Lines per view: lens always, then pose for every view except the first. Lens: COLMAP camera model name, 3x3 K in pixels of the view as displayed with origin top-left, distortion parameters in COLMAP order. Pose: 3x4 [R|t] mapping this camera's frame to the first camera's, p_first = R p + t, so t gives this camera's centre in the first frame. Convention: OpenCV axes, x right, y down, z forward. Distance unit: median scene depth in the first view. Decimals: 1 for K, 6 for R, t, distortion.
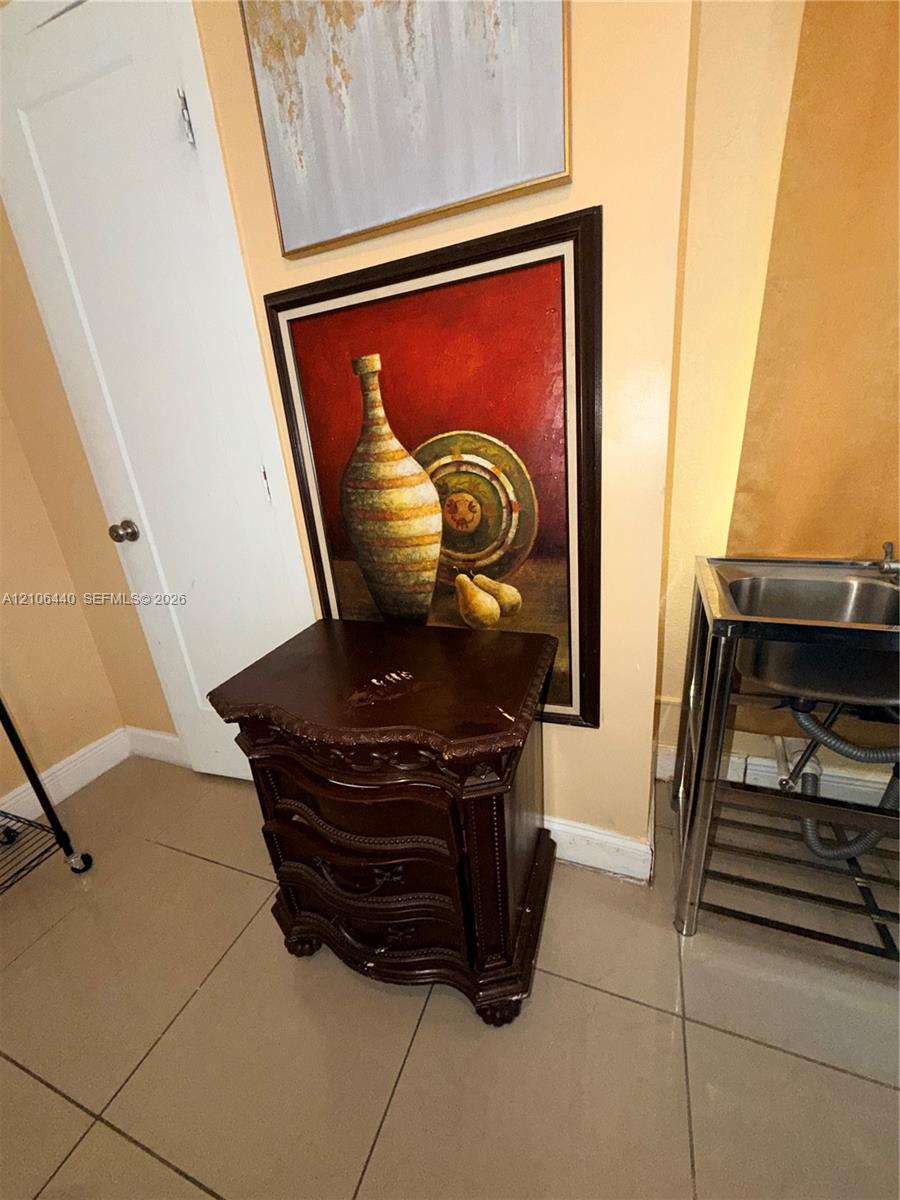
lens RADIAL K [[483.6, 0, 451.1], [0, 483.6, 605.5], [0, 0, 1]] dist [0.000814, 0.000200]
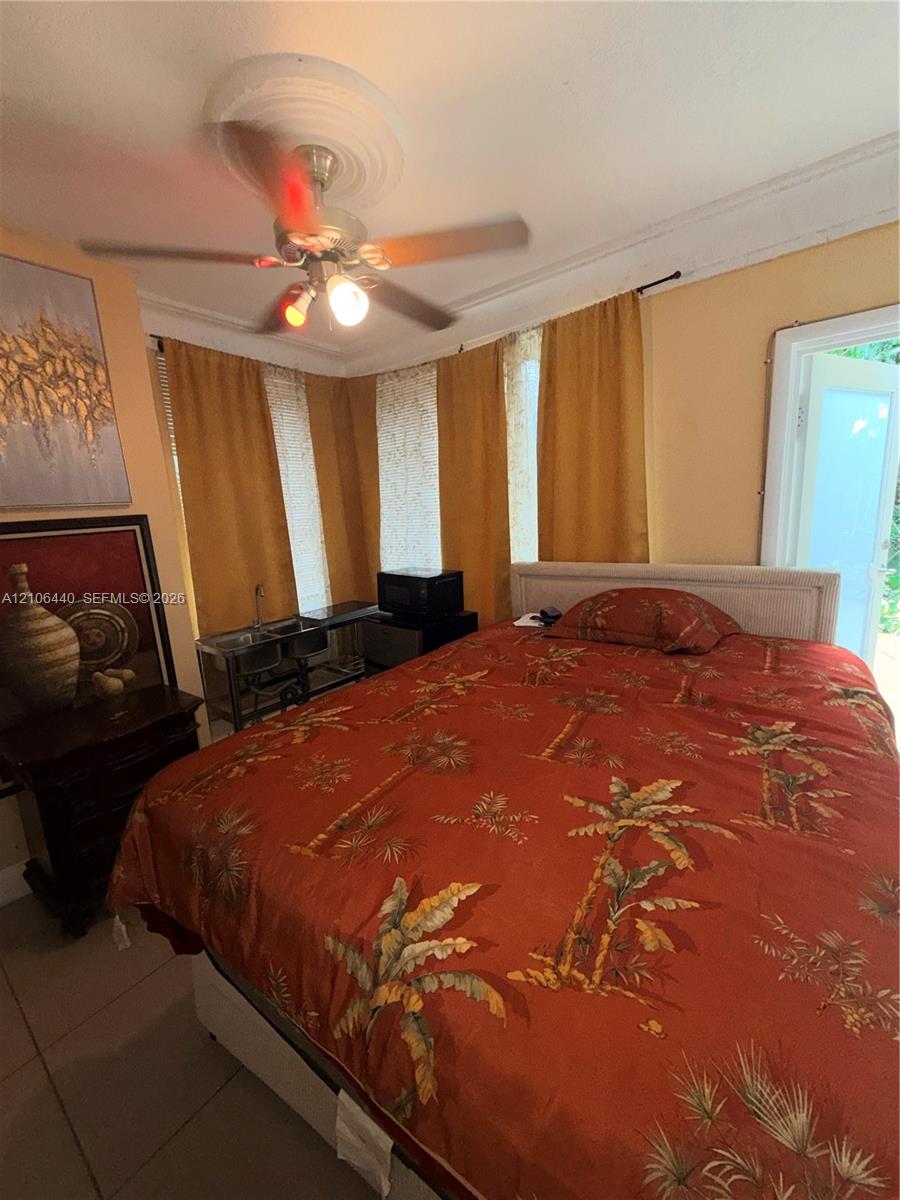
lens RADIAL K [[480.0, 0, 449.5], [0, 480.0, 597.2], [0, 0, 1]] dist [0.000170, 0.000596]
pose [[0.277752, -0.108266, 0.954533, -1.356503], [0.349535, 0.936912, 0.004559, 0.132139], [-0.894807, 0.332376, 0.298072, -0.855475]]
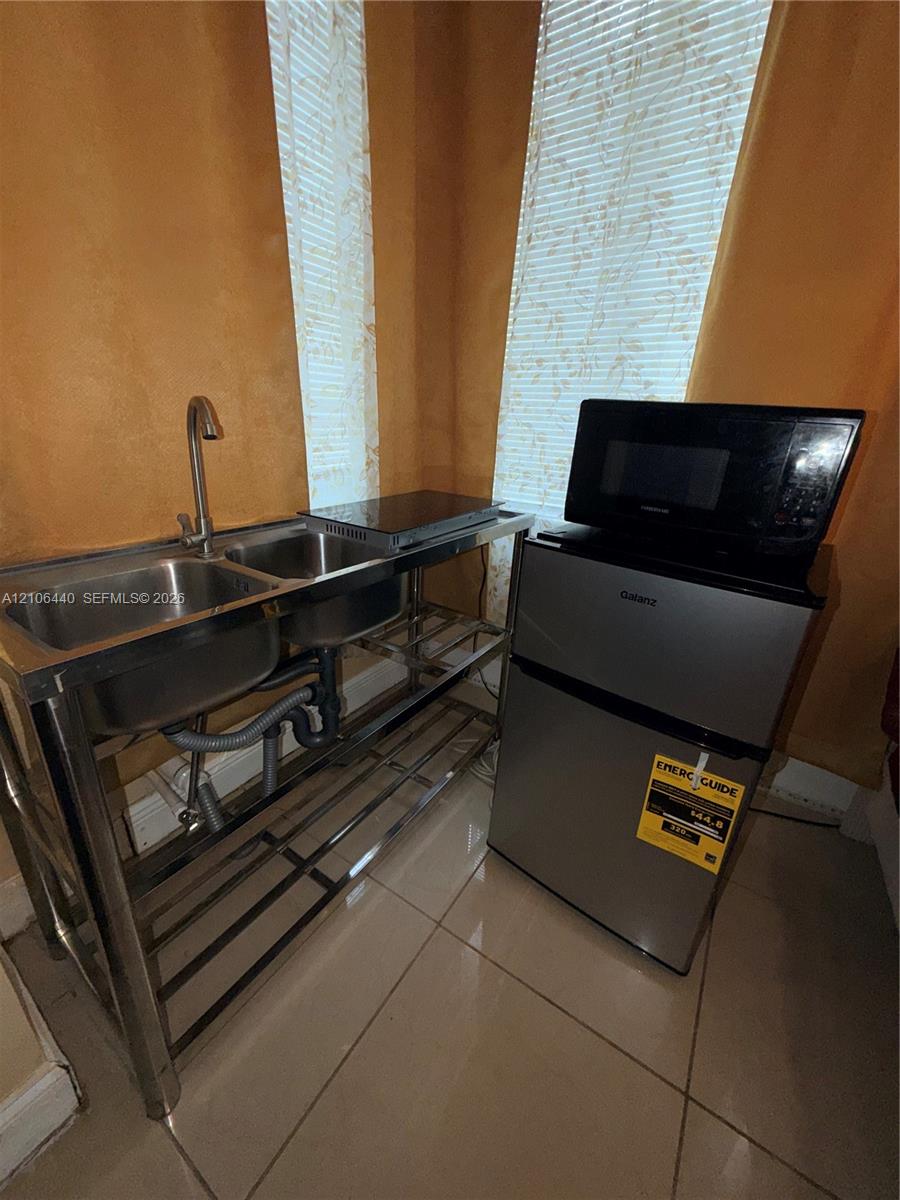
lens RADIAL K [[480.0, 0, 449.5], [0, 480.0, 597.2], [0, 0, 1]] dist [0.000170, 0.000596]
pose [[0.209198, -0.264404, 0.941449, 0.121511], [0.272665, 0.940340, 0.203504, -0.030106], [-0.939090, 0.214128, 0.268811, 0.302476]]
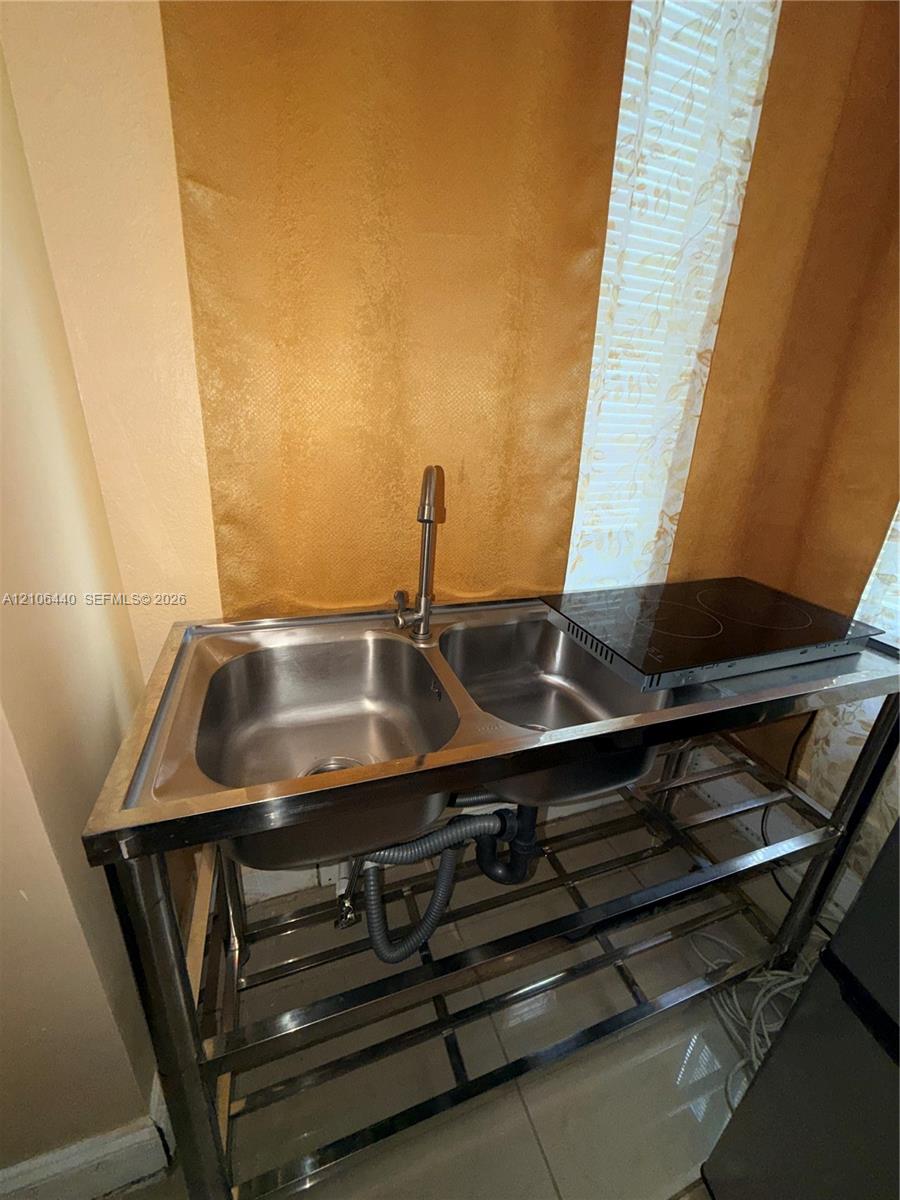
lens RADIAL K [[487.3, 0, 450.0], [0, 487.3, 600.0], [0, 0, 1]] dist [-0.002637, -0.000355]
pose [[0.739214, -0.134295, 0.659945, 0.418024], [0.121459, 0.990433, 0.065499, -0.151287], [-0.662428, 0.031738, 0.748453, 0.329070]]
